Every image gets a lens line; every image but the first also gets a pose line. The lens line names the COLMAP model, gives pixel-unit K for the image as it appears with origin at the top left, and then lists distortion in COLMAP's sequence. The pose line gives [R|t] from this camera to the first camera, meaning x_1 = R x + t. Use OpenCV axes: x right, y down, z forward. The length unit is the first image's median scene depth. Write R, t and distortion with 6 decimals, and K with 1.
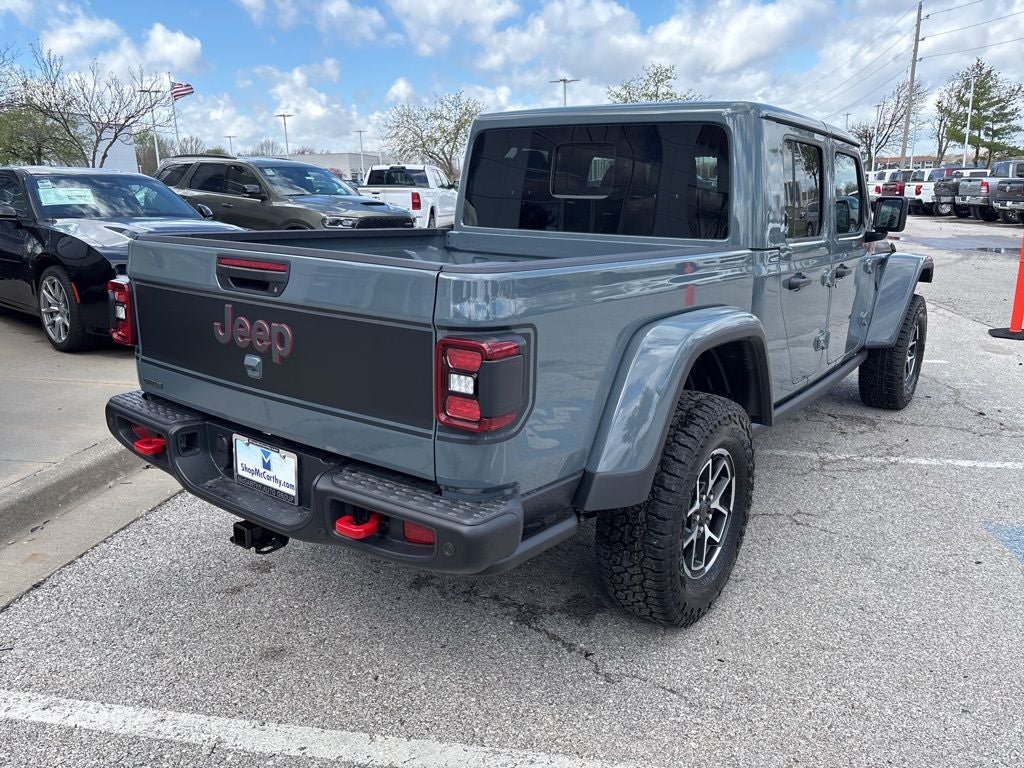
lens RADIAL K [[775.9, 0, 507.1], [0, 775.9, 375.9], [0, 0, 1]] dist [0.045204, -0.054836]
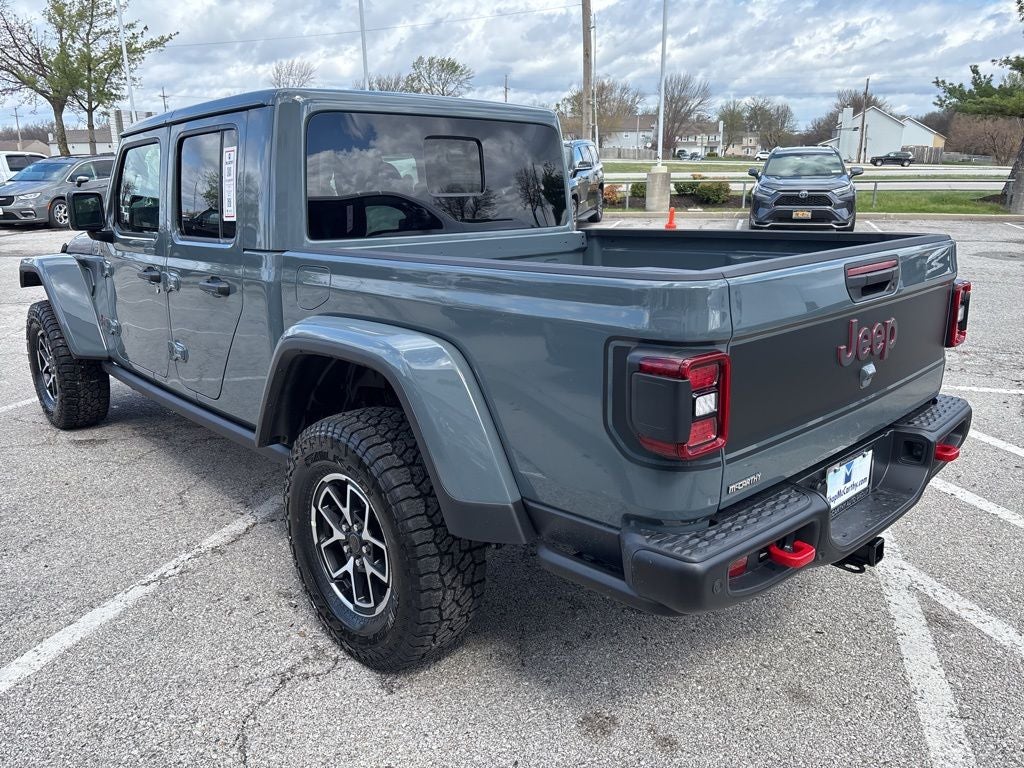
lens RADIAL K [[775.9, 0, 509.3], [0, 775.9, 377.7], [0, 0, 1]] dist [0.045204, -0.054836]
pose [[0.161752, -0.258521, 0.952367, -0.921192], [0.247635, 0.944829, 0.214416, -0.226295], [-0.955256, 0.201157, 0.216847, 0.857964]]
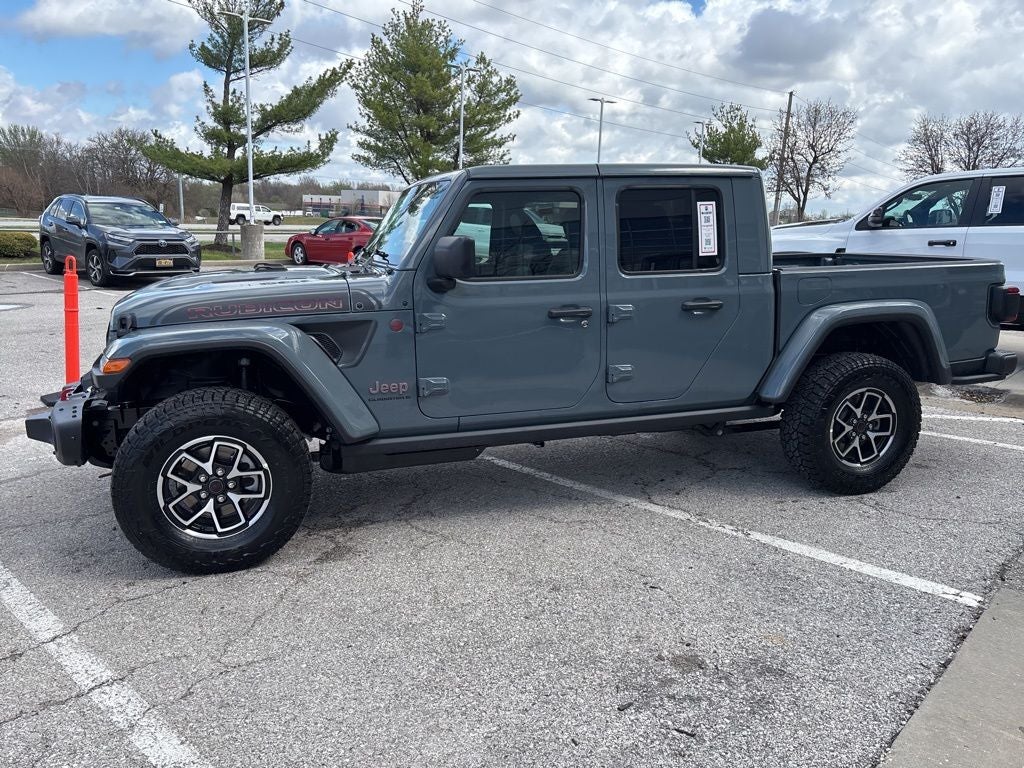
lens RADIAL K [[775.9, 0, 509.5], [0, 775.9, 378.8], [0, 0, 1]] dist [0.045204, -0.054836]
pose [[-0.825456, -0.124440, 0.550579, -0.478310], [0.119536, 0.914738, 0.385960, -0.643010], [-0.551664, 0.384407, -0.740201, 2.588962]]
